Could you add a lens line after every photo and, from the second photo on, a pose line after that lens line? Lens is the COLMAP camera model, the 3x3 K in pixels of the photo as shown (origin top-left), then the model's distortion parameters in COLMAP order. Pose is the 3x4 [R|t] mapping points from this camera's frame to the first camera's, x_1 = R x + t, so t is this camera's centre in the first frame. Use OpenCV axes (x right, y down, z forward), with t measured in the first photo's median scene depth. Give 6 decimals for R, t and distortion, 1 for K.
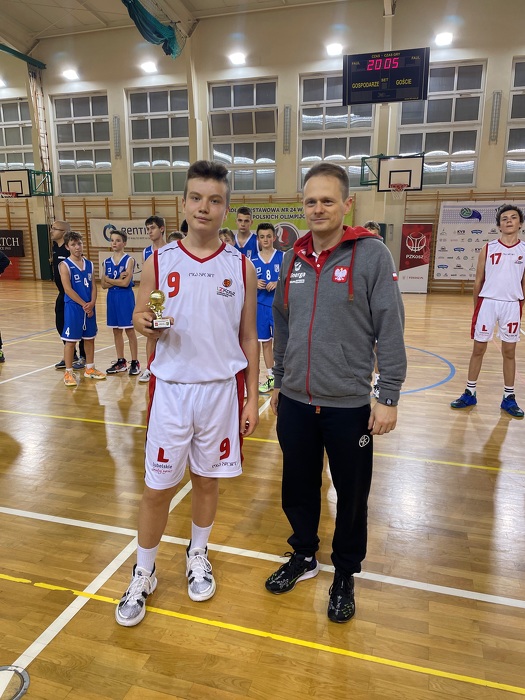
lens RADIAL K [[527.2, 0, 262.5], [0, 527.2, 350.0], [0, 0, 1]] dist [0.097872, -0.121363]
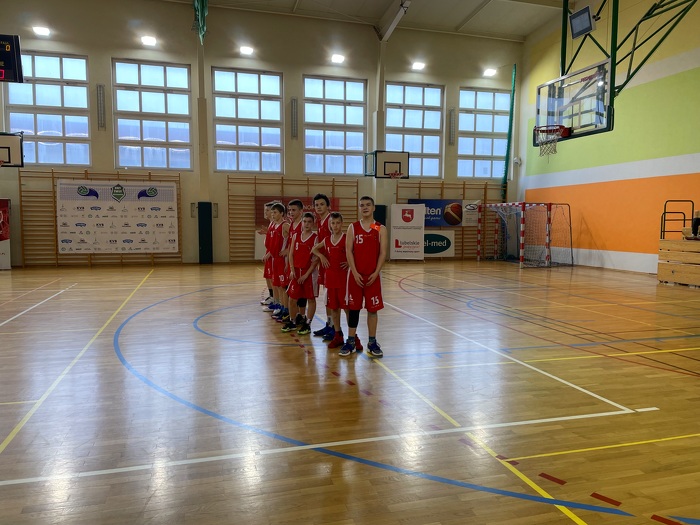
lens RADIAL K [[527.8, 0, 350.0], [0, 527.8, 262.5], [0, 0, 1]] dist [0.097888, -0.124597]
pose [[0.840084, -0.046326, 0.540475, 0.245876], [0.110937, 0.989961, -0.087581, 0.035506], [-0.530992, 0.133533, 0.836790, -0.148088]]
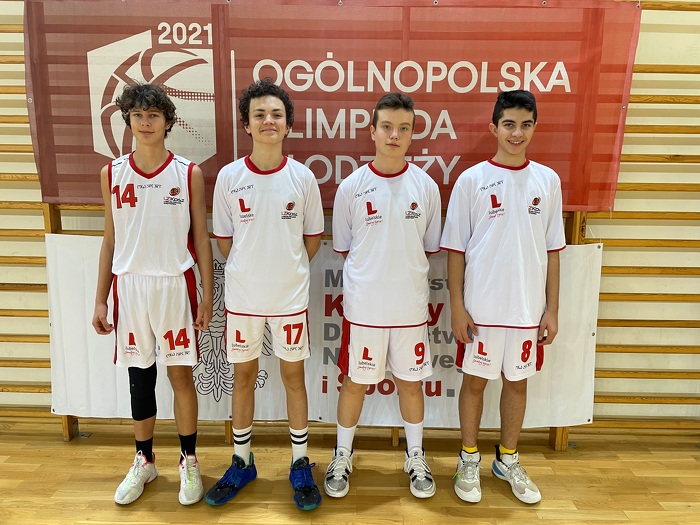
lens RADIAL K [[574.1, 0, 347.1], [0, 574.1, 264.7], [0, 0, 1]] dist [0.114570, -0.179171]
pose [[0.960584, -0.044799, 0.274356, 0.751095], [0.047912, 0.998841, -0.004650, -0.144654], [-0.273830, 0.017612, 0.961617, 0.719109]]
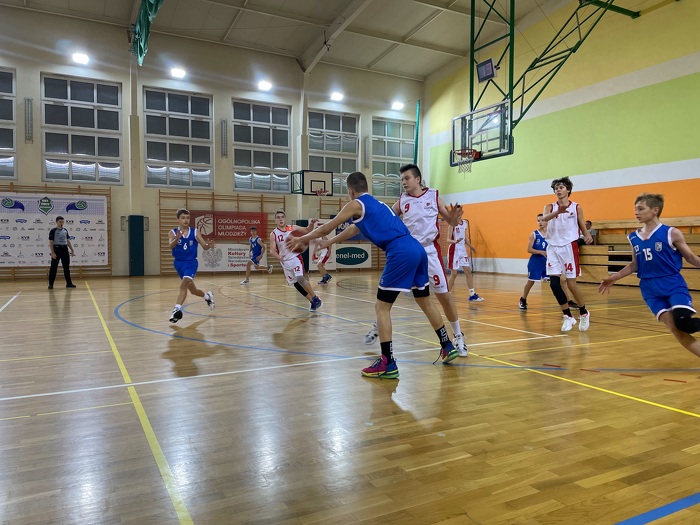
lens RADIAL K [[527.2, 0, 352.9], [0, 527.2, 256.8], [0, 0, 1]] dist [0.097872, -0.121363]
pose [[0.712748, -0.022976, 0.701044, 0.124718], [0.148064, 0.981870, -0.118355, 0.069643], [-0.685615, 0.188157, 0.703228, -0.175157]]
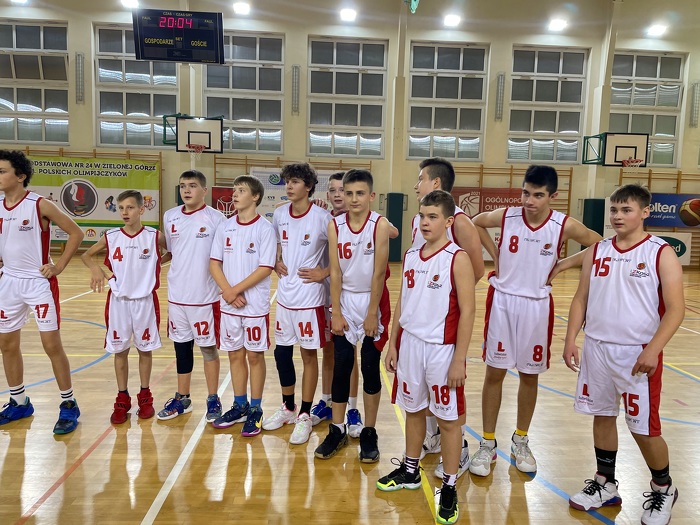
lens RADIAL K [[527.2, 0, 352.9], [0, 527.2, 256.8], [0, 0, 1]] dist [0.097872, -0.121363]
pose [[0.938478, -0.008869, 0.345224, 0.176192], [0.046076, 0.993948, -0.099721, -0.006635], [-0.342250, 0.109493, 0.933207, 0.041651]]
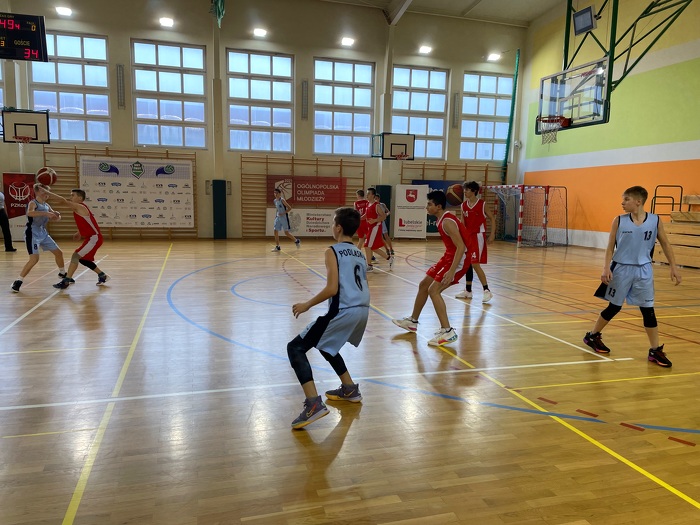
lens RADIAL K [[527.5, 0, 347.3], [0, 527.5, 266.0], [0, 0, 1]] dist [0.100180, -0.123854]
pose [[0.838113, -0.059679, 0.542222, 0.189040], [0.096470, 0.994546, -0.039650, 0.040400], [-0.536898, 0.085540, 0.839299, -0.186215]]
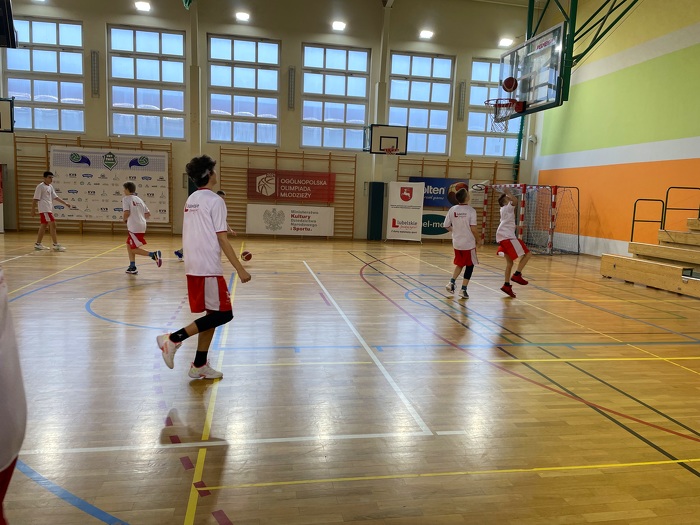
lens RADIAL K [[527.8, 0, 350.0], [0, 527.8, 262.5], [0, 0, 1]] dist [0.097888, -0.124597]
pose [[0.889638, -0.029374, 0.455721, 0.376124], [0.059161, 0.996933, -0.051234, 0.039081], [-0.452819, 0.072541, 0.888647, -0.182826]]
